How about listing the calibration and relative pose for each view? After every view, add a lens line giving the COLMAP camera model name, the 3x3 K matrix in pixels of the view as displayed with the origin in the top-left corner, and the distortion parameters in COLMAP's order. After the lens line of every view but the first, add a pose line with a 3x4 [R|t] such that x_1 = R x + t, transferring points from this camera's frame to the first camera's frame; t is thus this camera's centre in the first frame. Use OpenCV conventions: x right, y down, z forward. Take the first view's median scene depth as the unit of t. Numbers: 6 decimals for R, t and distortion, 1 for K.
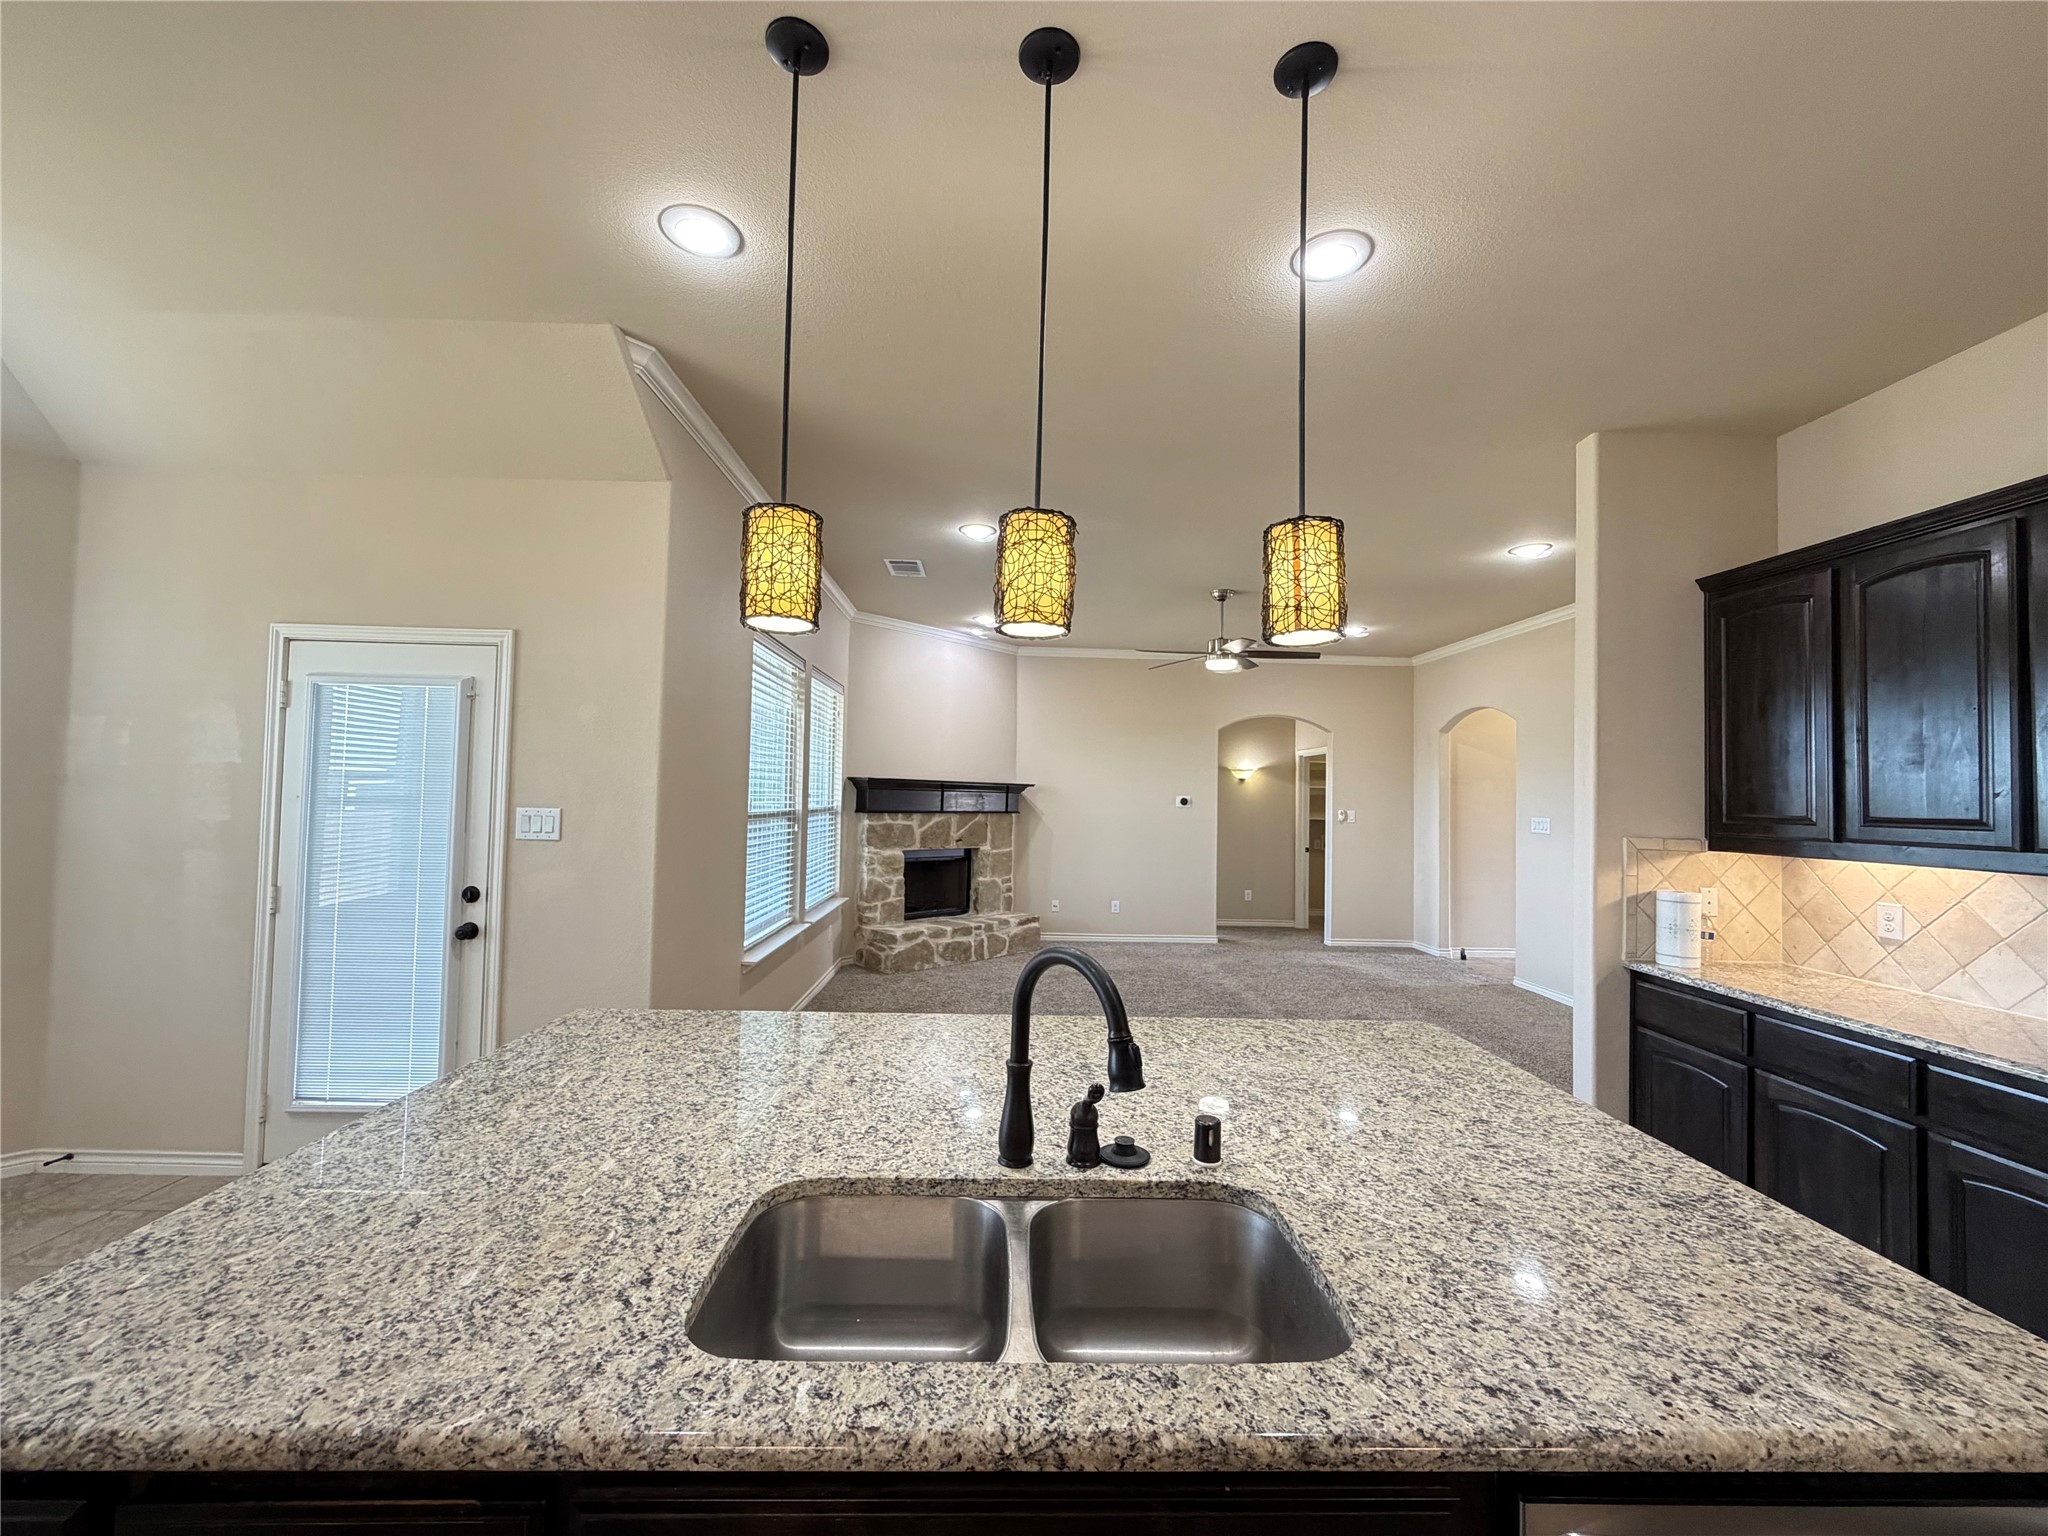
lens RADIAL K [[811.9, 0, 1024.0], [0, 811.9, 768.0], [0, 0, 1]] dist [-0.000298, 0.000098]
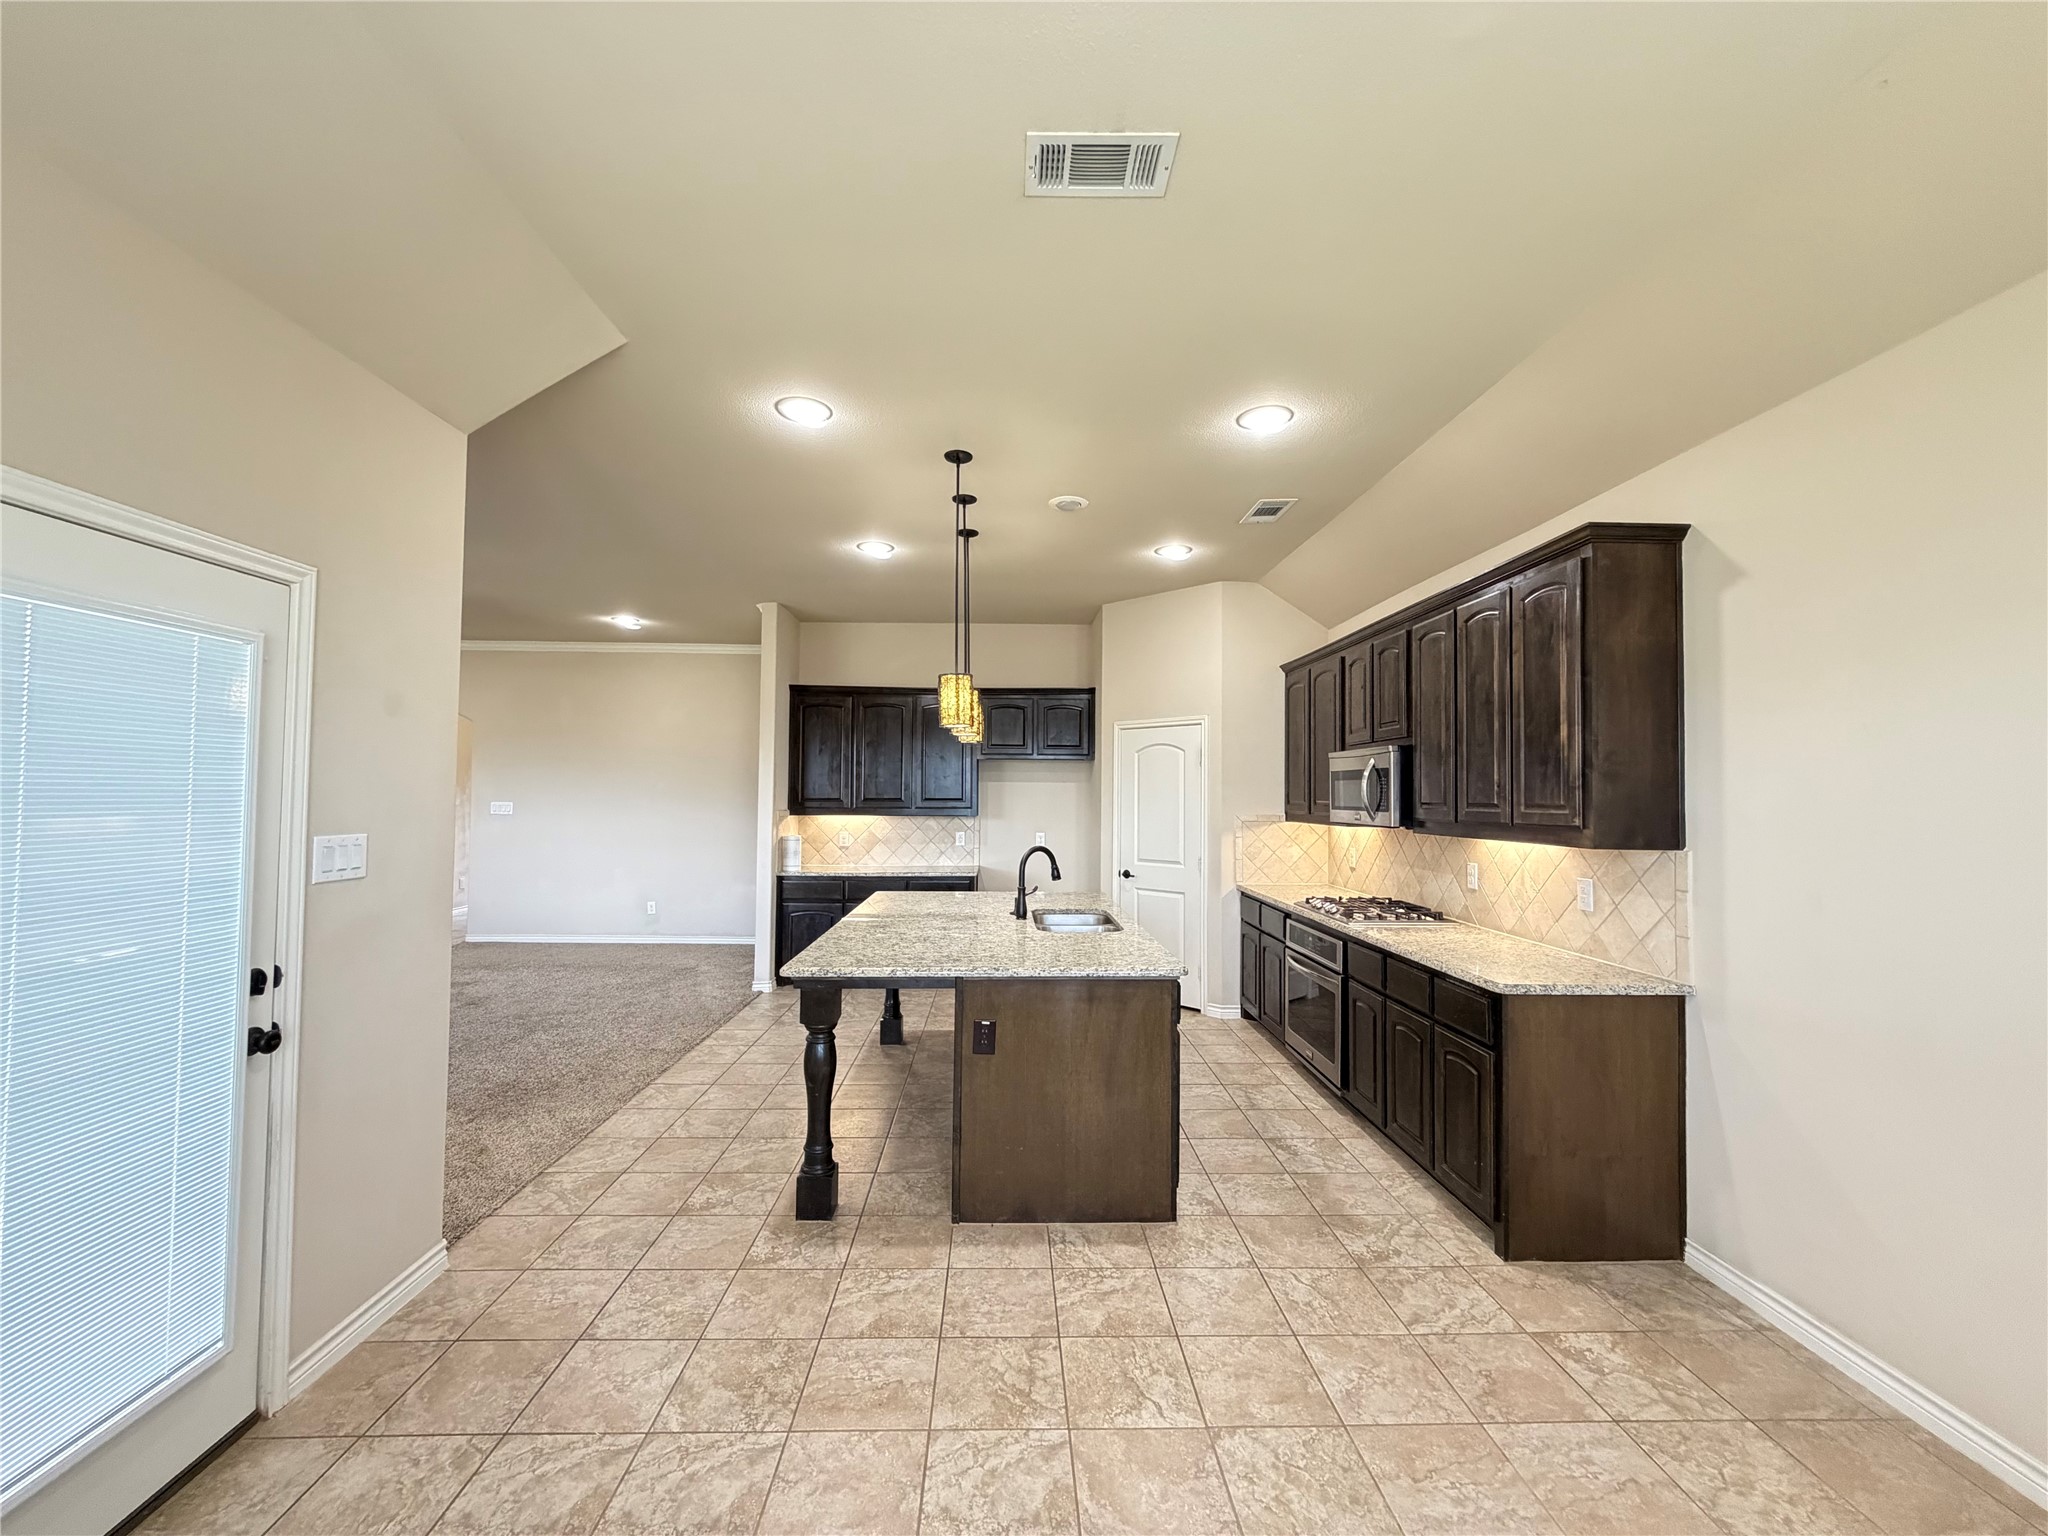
lens RADIAL K [[811.9, 0, 1024.0], [0, 811.9, 768.0], [0, 0, 1]] dist [-0.000298, 0.000098]
pose [[-0.006126, 0.009566, 0.999935, -2.059468], [-0.041561, 0.999088, -0.009813, -0.040267], [-0.999117, -0.041618, -0.005723, 0.668197]]
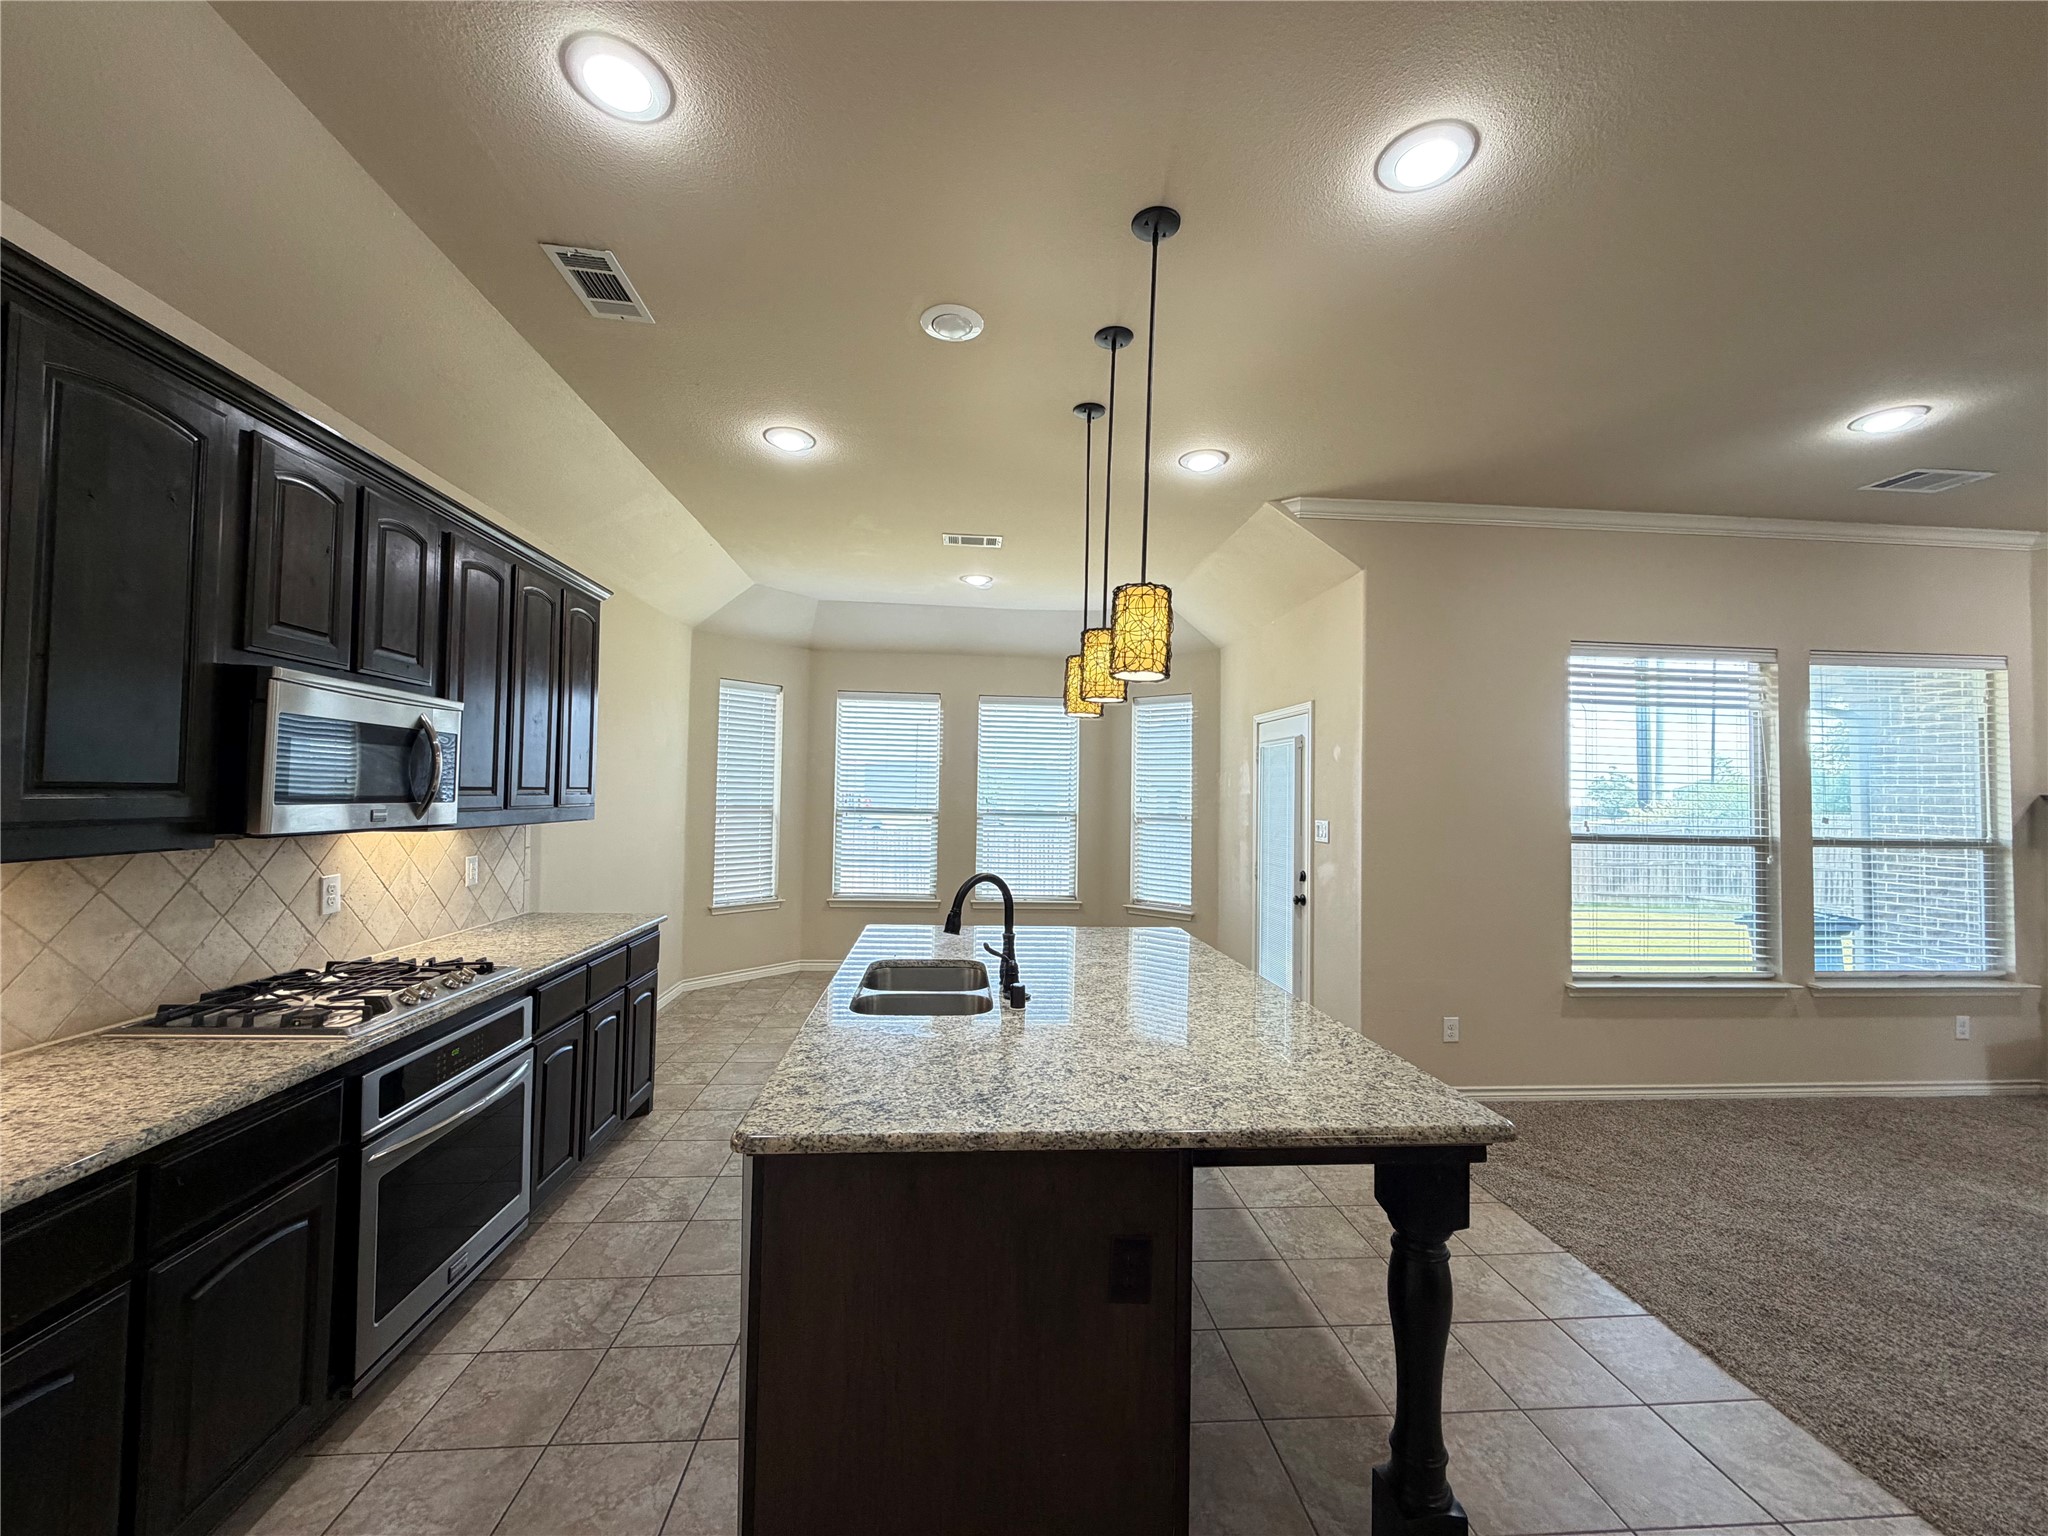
lens RADIAL K [[811.9, 0, 1024.0], [0, 811.9, 768.0], [0, 0, 1]] dist [-0.000298, 0.000098]
pose [[0.063600, -0.055300, -0.996442, 1.299422], [0.016071, 0.998391, -0.054382, 0.041955], [0.997846, -0.012555, 0.064386, 0.593460]]
